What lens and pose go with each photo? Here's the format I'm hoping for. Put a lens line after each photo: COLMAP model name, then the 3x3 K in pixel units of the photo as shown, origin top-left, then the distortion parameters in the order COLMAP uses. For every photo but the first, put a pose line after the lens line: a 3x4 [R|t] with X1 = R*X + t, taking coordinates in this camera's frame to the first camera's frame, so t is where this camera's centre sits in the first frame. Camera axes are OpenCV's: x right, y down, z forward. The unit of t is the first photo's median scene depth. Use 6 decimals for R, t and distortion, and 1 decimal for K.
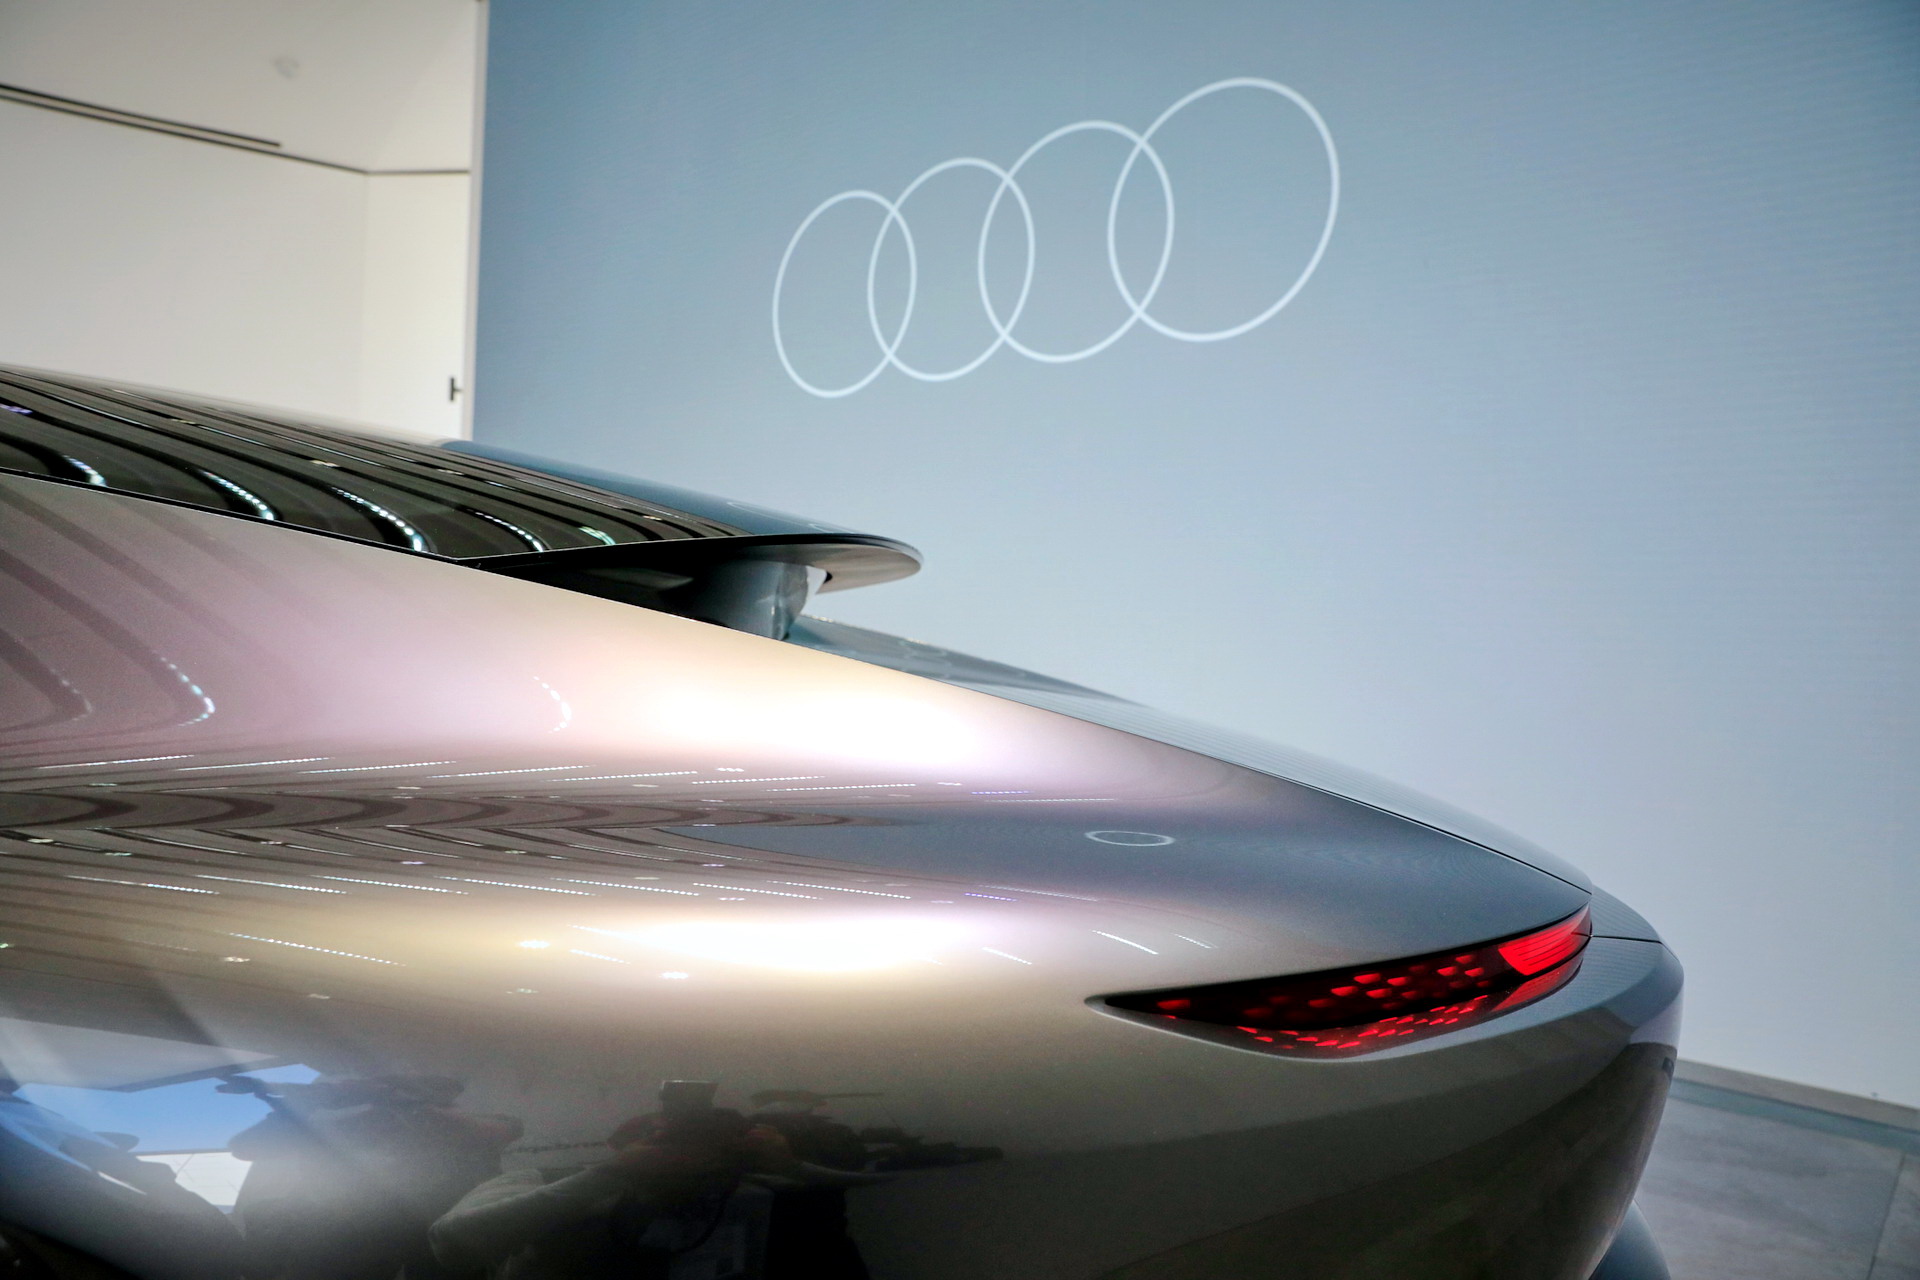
lens RADIAL K [[1308.0, 0, 958.5], [0, 1308.0, 646.0], [0, 0, 1]] dist [-0.112328, 0.080175]
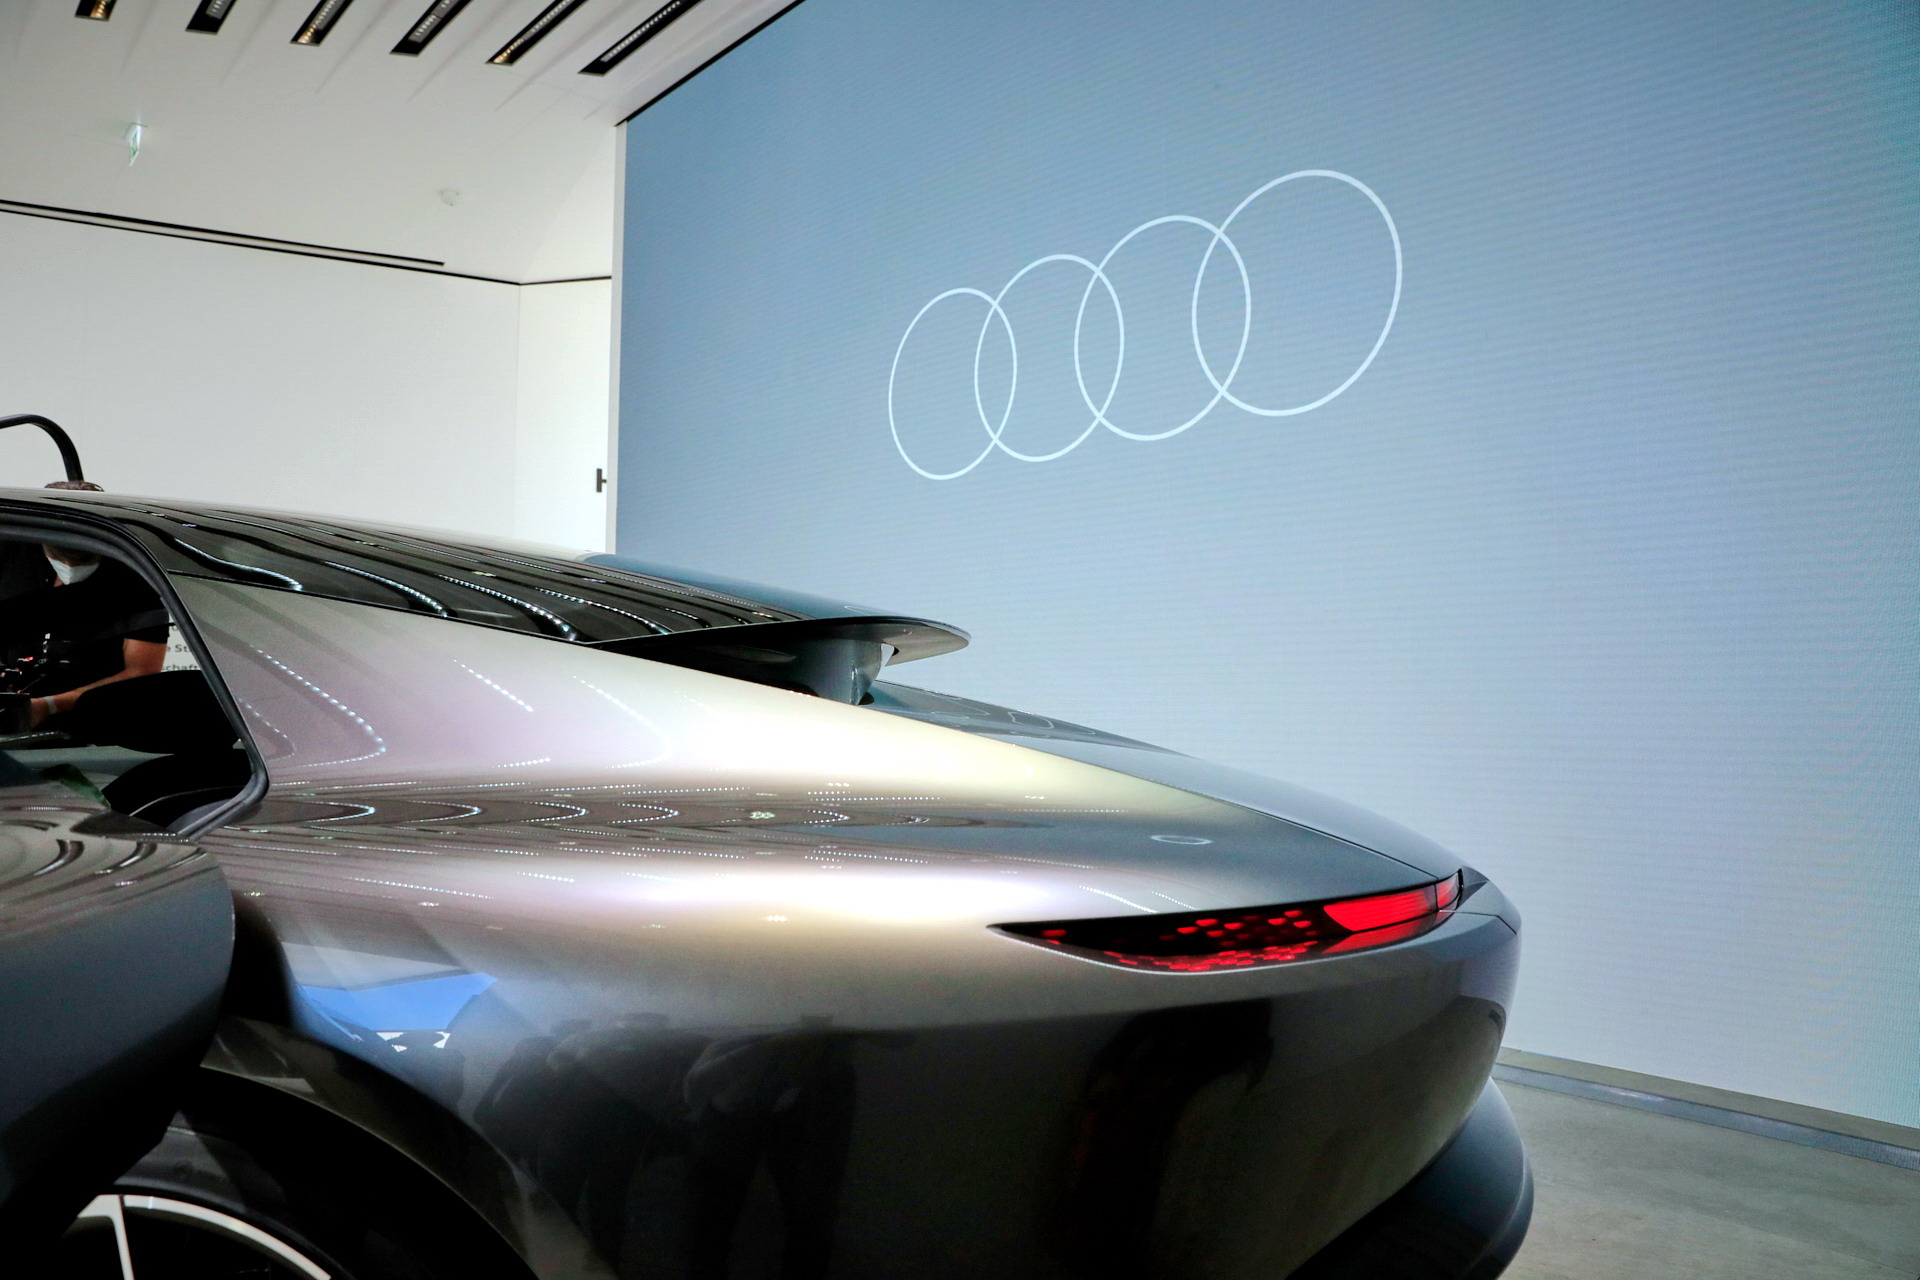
lens RADIAL K [[1331.5, 0, 952.3], [0, 1331.5, 635.9], [0, 0, 1]] dist [-0.103007, 0.089423]
pose [[0.992812, -0.030225, -0.115803, 0.043645], [0.023139, 0.997805, -0.062052, 0.005529], [0.117424, 0.058927, 0.991332, -0.099043]]
